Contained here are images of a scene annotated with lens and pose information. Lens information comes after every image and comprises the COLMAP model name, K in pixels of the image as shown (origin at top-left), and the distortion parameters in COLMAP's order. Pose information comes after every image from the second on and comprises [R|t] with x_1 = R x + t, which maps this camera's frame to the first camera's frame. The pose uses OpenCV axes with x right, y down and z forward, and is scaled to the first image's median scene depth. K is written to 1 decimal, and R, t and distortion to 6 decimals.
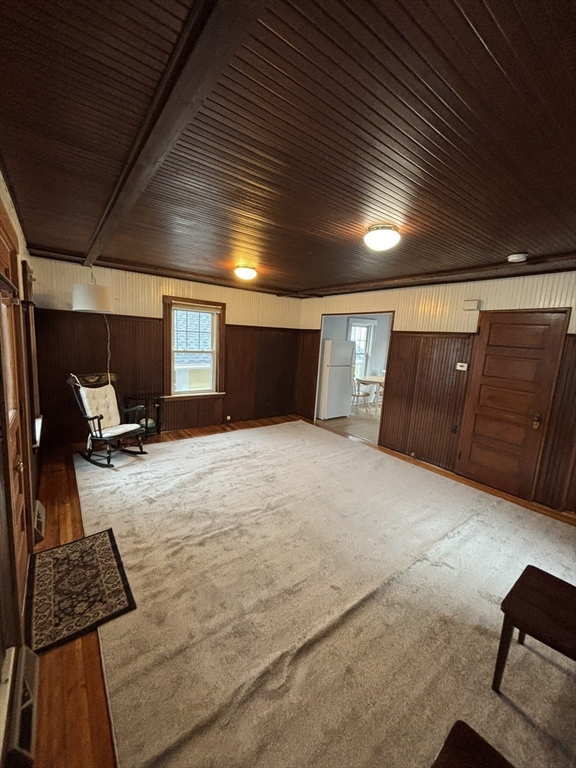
lens RADIAL K [[306.2, 0, 290.0], [0, 306.2, 382.3], [0, 0, 1]] dist [0.001733, -0.000167]
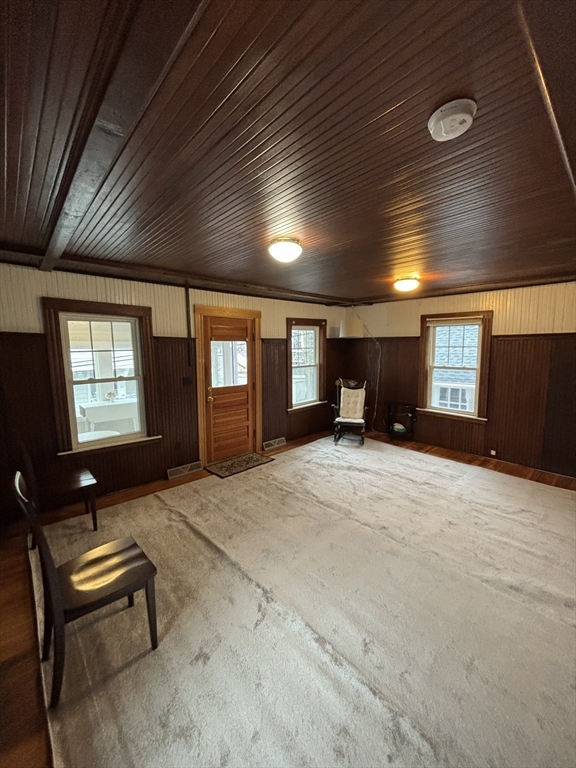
lens RADIAL K [[306.2, 0, 290.0], [0, 306.2, 382.3], [0, 0, 1]] dist [0.001733, -0.000167]
pose [[0.104933, 0.067757, -0.992168, 0.826681], [-0.137595, 0.989070, 0.052993, -0.053986], [0.984915, 0.130957, 0.113109, 0.578505]]
